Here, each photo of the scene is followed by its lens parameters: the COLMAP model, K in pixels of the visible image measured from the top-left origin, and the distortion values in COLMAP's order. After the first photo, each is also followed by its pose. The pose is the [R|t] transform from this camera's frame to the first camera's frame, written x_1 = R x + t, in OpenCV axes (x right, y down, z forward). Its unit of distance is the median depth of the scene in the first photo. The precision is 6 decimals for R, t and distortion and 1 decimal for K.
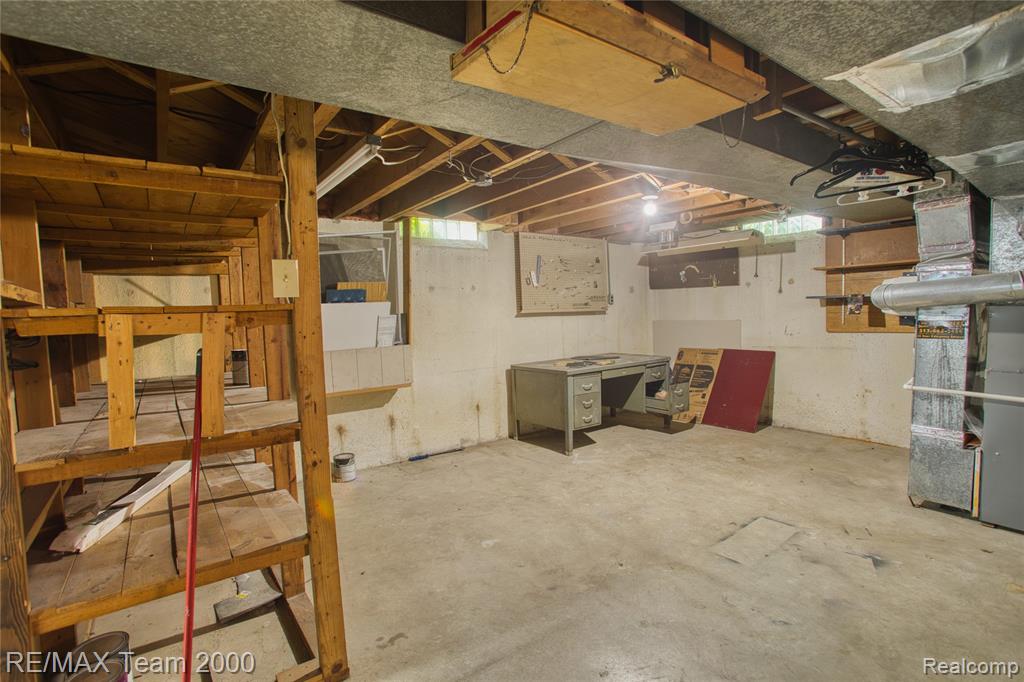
lens RADIAL K [[498.8, 0, 515.0], [0, 498.8, 342.7], [0, 0, 1]] dist [-0.060998, 0.021874]
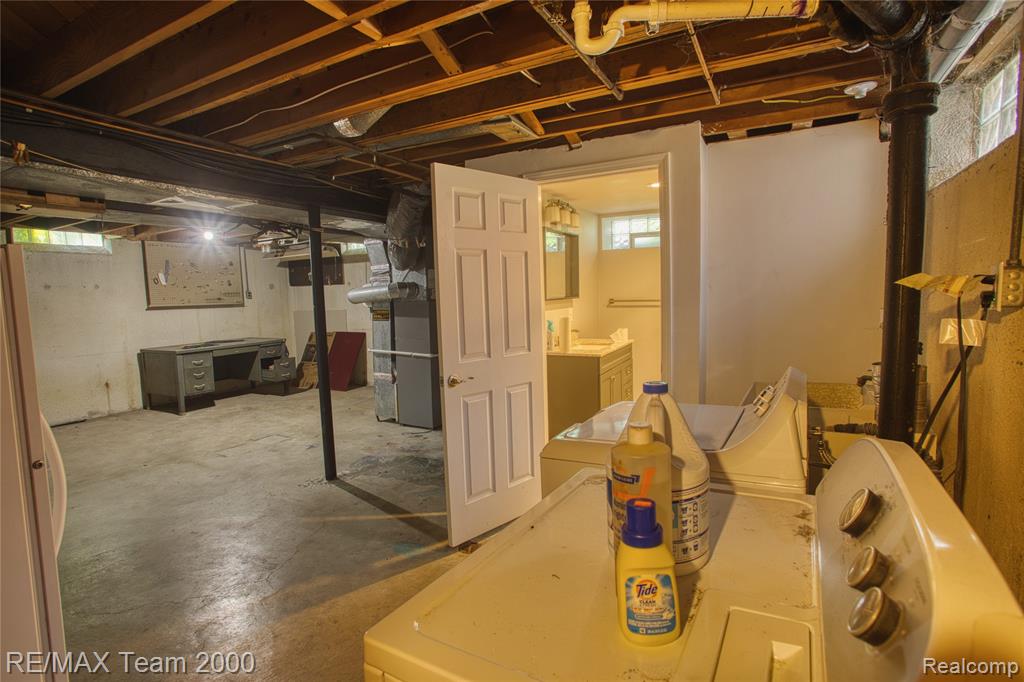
lens RADIAL K [[498.8, 0, 512.7], [0, 498.8, 341.6], [0, 0, 1]] dist [-0.060998, 0.021874]
pose [[0.912368, -0.033805, 0.407973, 0.349541], [0.025704, 0.999349, 0.025324, 0.019790], [-0.408563, -0.012618, 0.912643, -0.475383]]
